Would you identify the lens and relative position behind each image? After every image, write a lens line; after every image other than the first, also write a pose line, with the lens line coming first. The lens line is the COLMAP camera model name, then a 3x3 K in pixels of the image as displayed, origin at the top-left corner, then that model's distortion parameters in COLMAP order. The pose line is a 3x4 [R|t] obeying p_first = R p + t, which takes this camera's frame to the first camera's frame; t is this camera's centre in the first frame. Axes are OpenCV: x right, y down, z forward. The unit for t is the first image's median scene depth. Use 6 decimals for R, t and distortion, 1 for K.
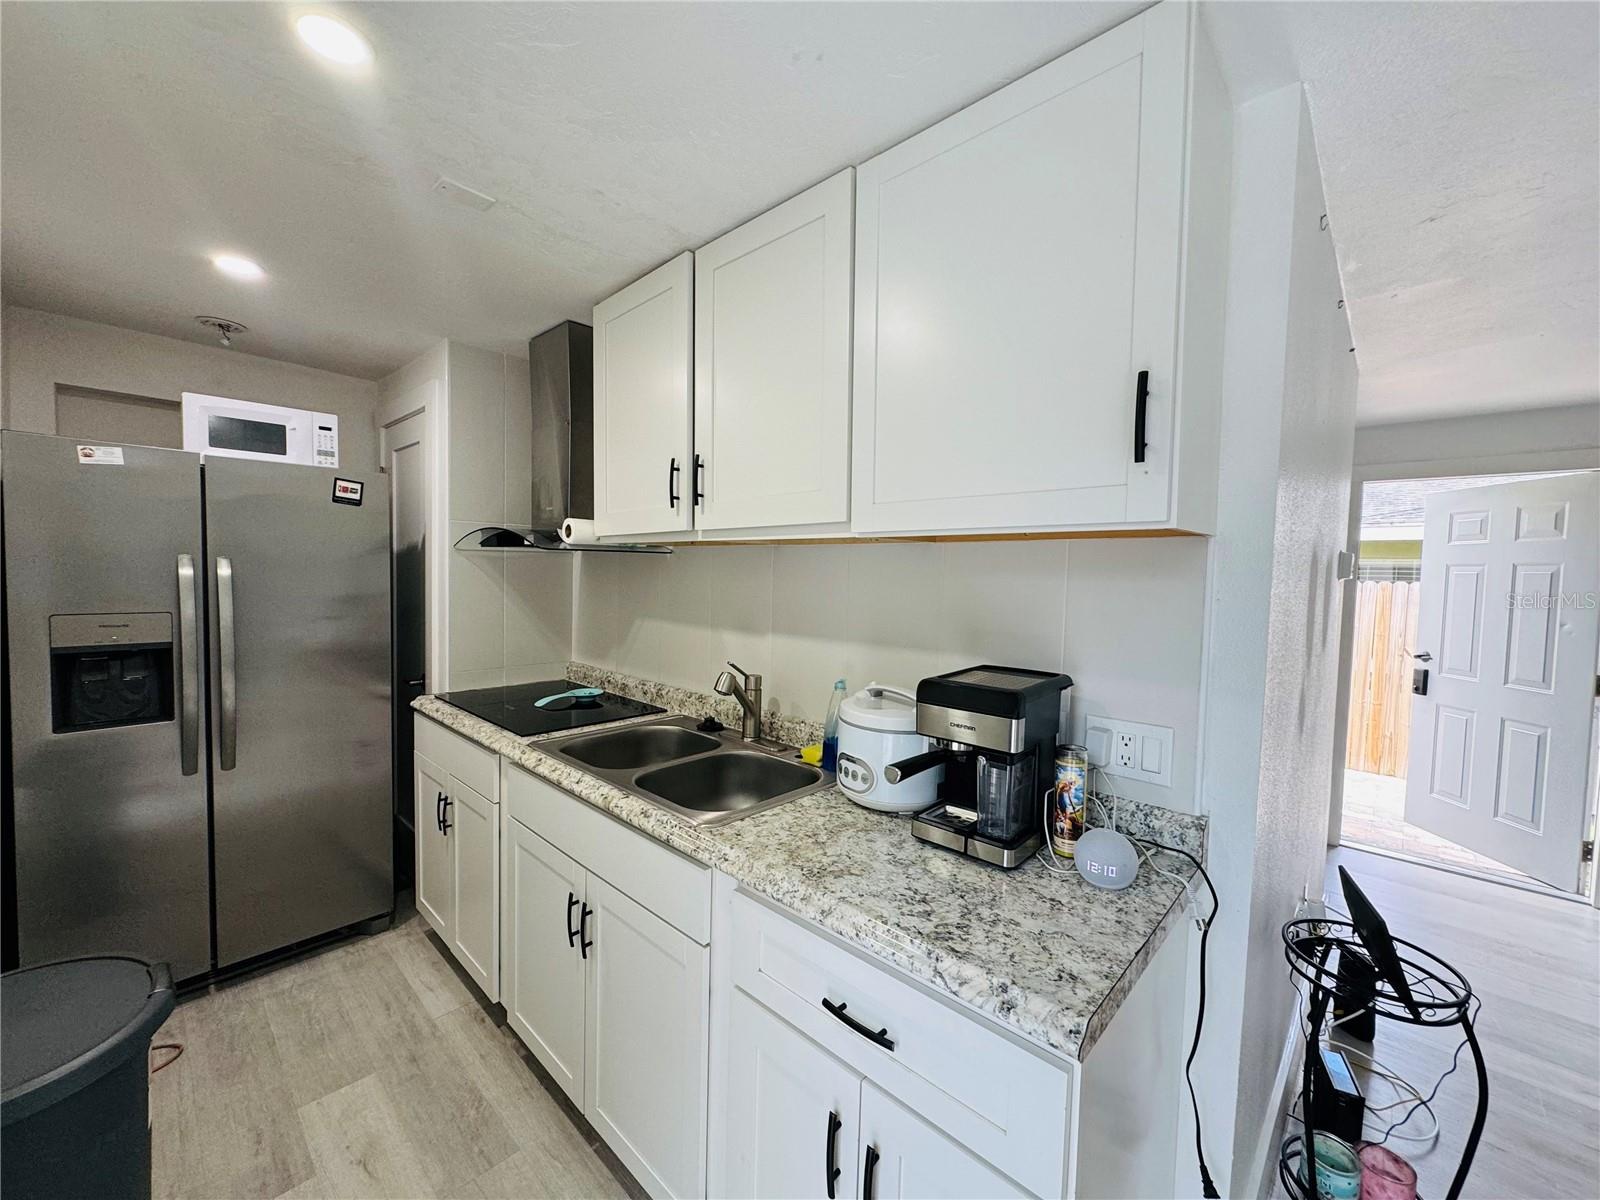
lens RADIAL K [[634.5, 0, 800.9], [0, 634.5, 602.3], [0, 0, 1]] dist [0.000186, 0.000219]
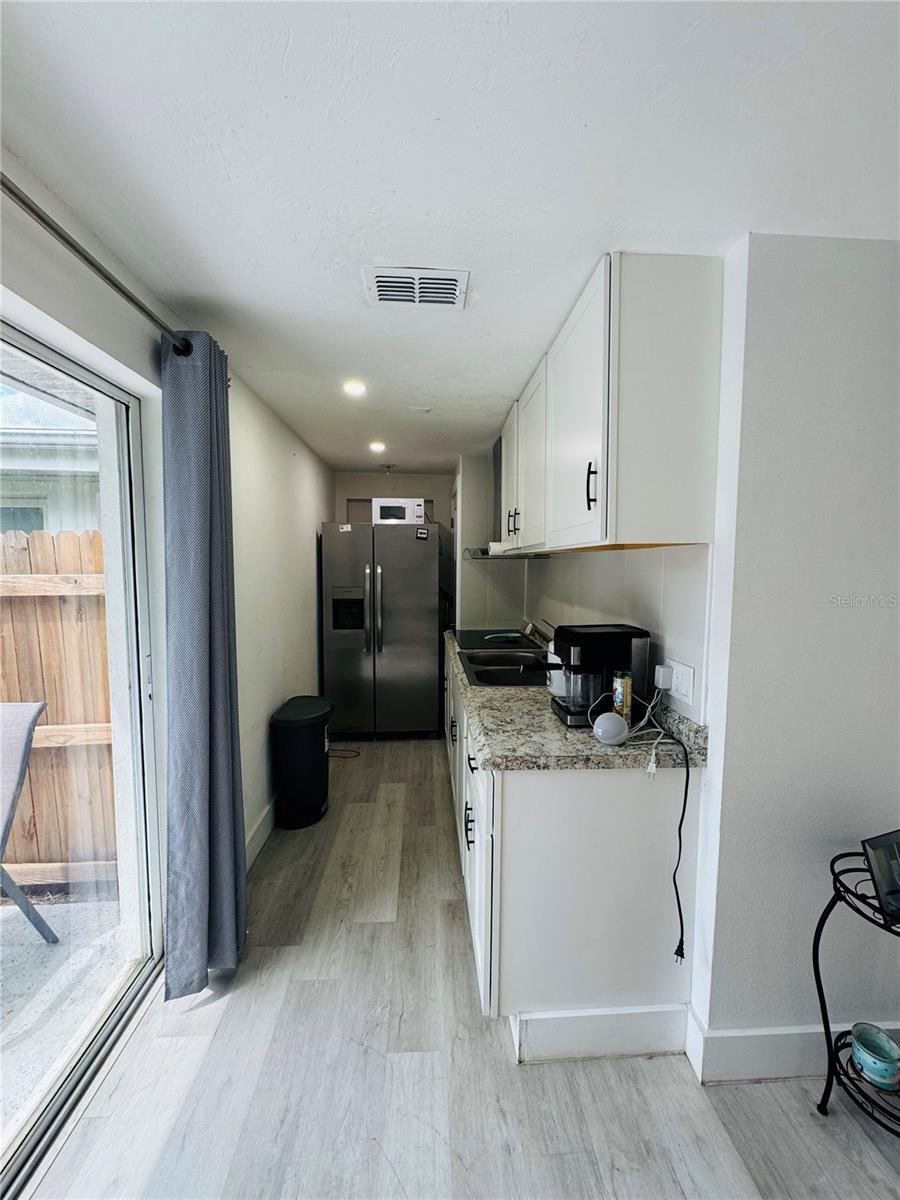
lens RADIAL K [[475.9, 0, 452.1], [0, 475.9, 603.3], [0, 0, 1]] dist [0.000186, 0.000219]
pose [[0.729036, 0.039420, -0.683339, 0.563226], [-0.022739, 0.999184, 0.033380, 0.008528], [0.684097, -0.008797, 0.729338, -0.148428]]
